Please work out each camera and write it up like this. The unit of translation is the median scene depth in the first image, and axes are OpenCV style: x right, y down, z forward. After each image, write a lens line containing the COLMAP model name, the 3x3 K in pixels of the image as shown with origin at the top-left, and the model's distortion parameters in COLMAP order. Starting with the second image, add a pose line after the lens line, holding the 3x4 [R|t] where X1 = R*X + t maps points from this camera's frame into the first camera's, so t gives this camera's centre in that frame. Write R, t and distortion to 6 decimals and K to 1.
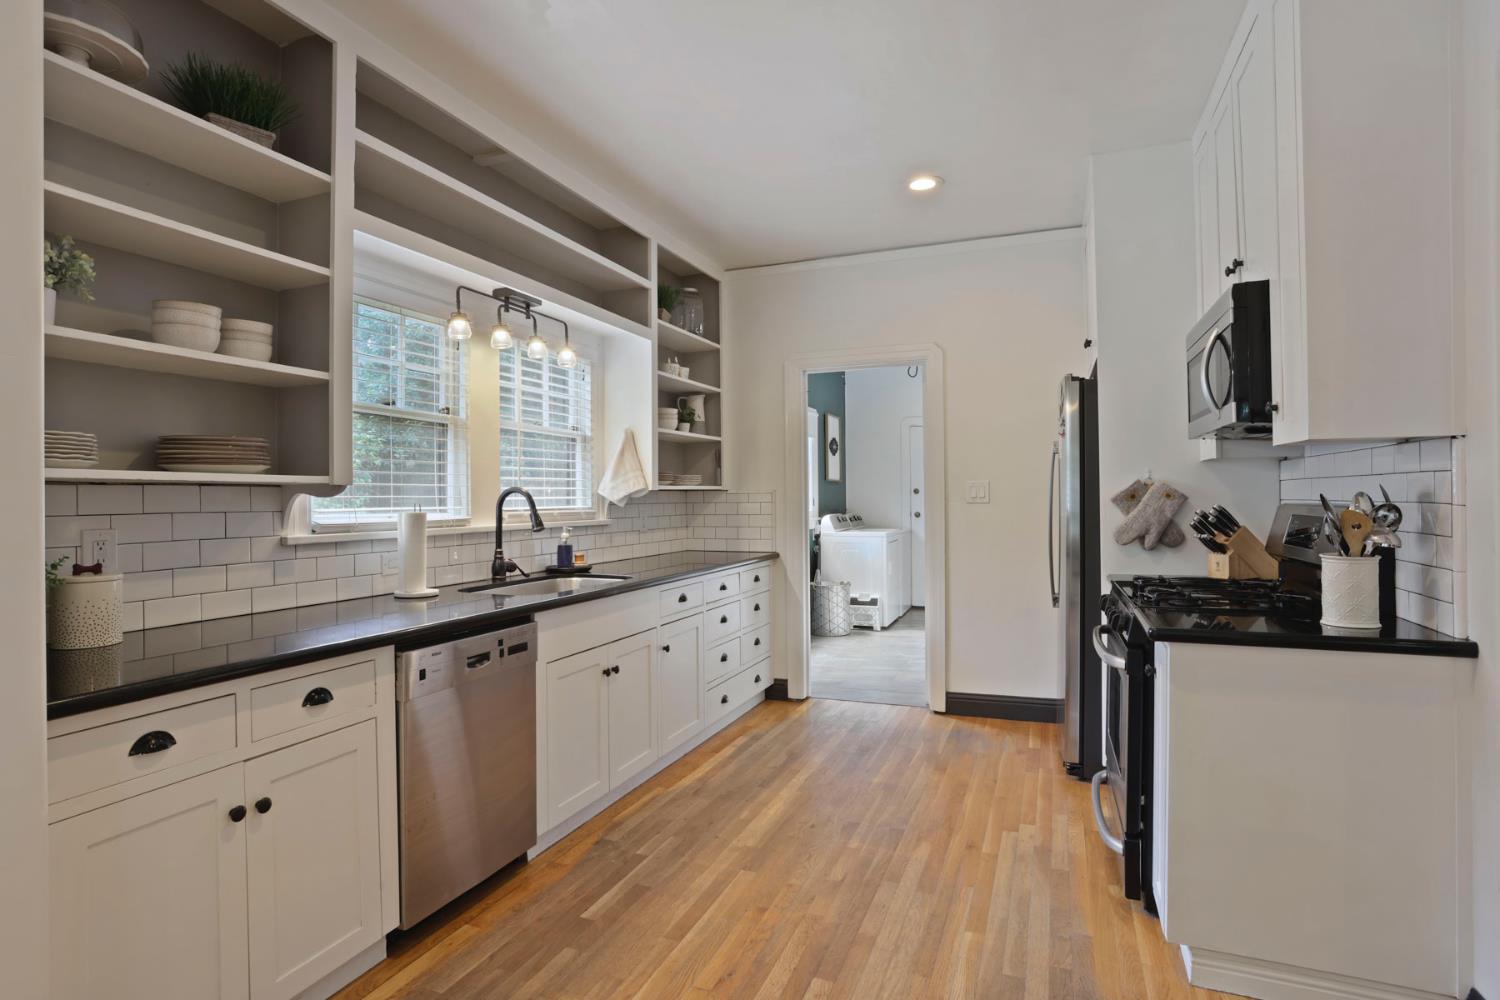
lens RADIAL K [[809.0, 0, 735.7], [0, 809.0, 488.4], [0, 0, 1]] dist [-0.042127, 0.003724]
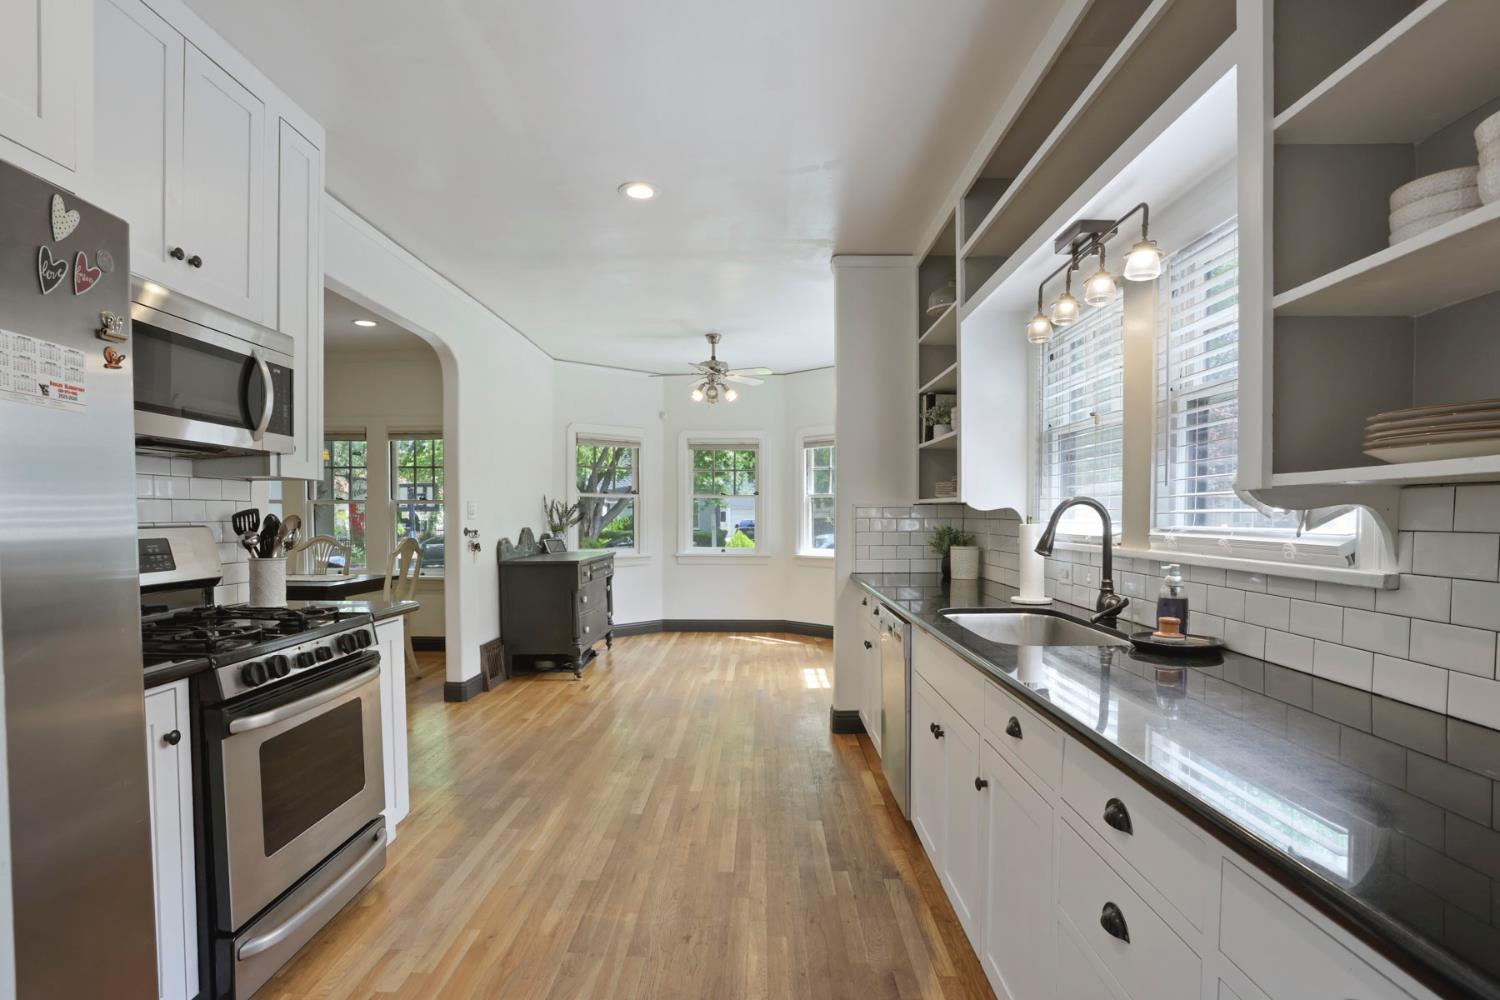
lens RADIAL K [[750.2, 0, 736.5], [0, 750.2, 537.7], [0, 0, 1]] dist [-0.042158, 0.014544]
pose [[-0.938063, 0.019910, -0.345893, 0.345784], [0.012134, 0.999623, 0.024631, 0.020892], [0.346253, 0.018909, -0.937950, 1.995503]]
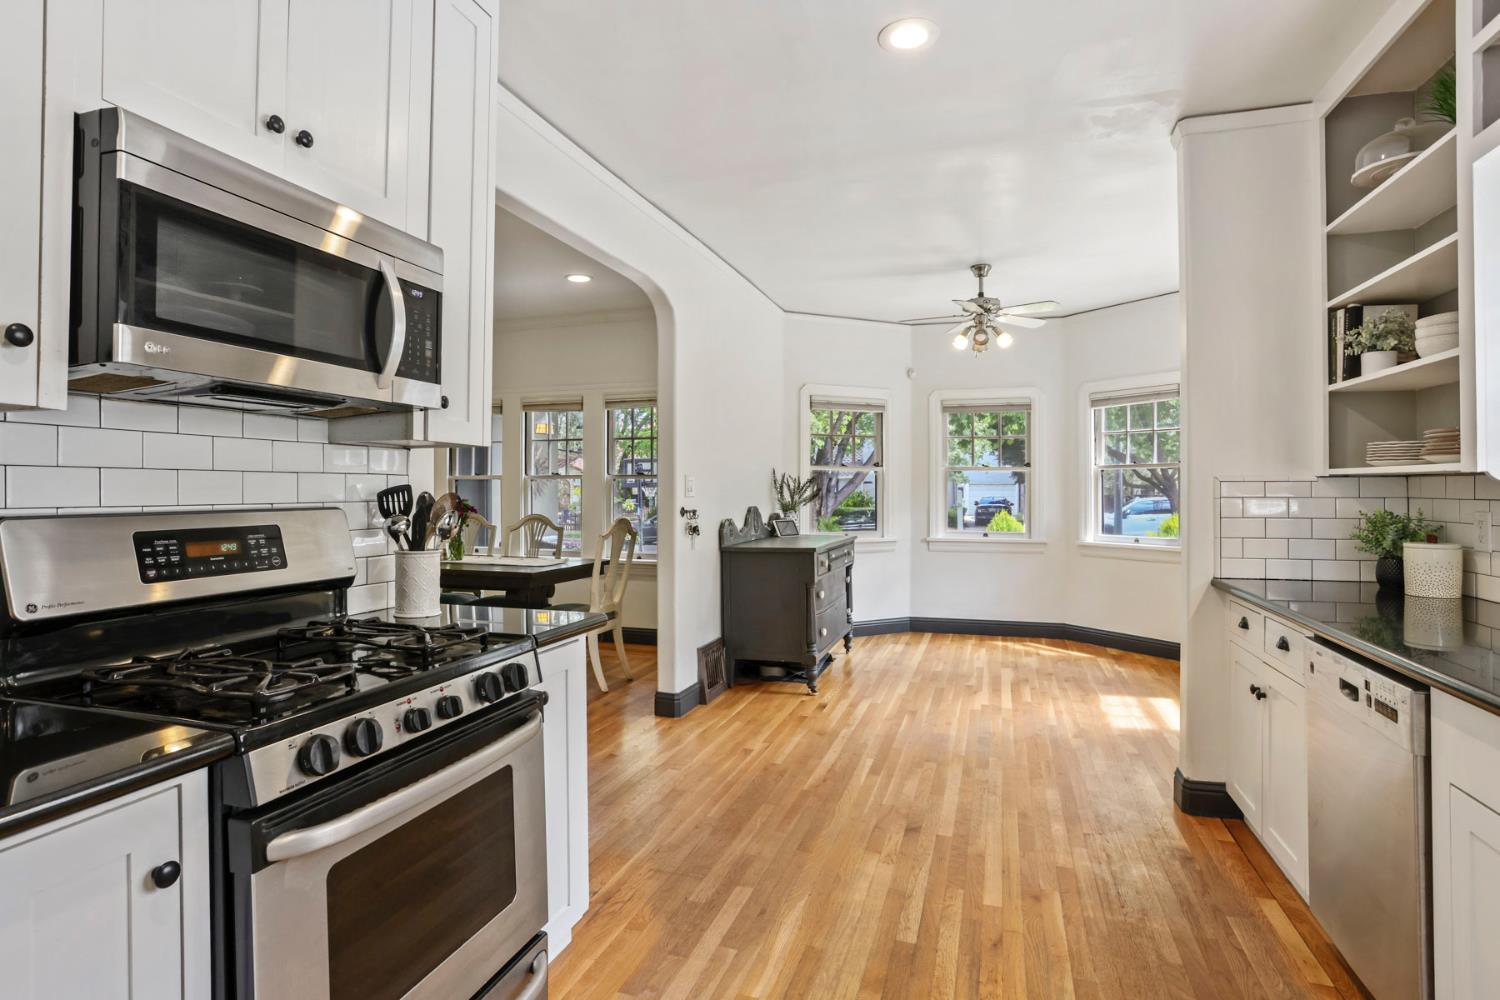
lens RADIAL K [[809.0, 0, 741.6], [0, 809.0, 493.6], [0, 0, 1]] dist [-0.042127, 0.003724]
pose [[-0.997763, 0.009703, -0.066145, 0.319386], [0.010083, 0.999934, -0.005418, 0.015076], [0.066088, -0.006073, -0.997795, 1.660131]]
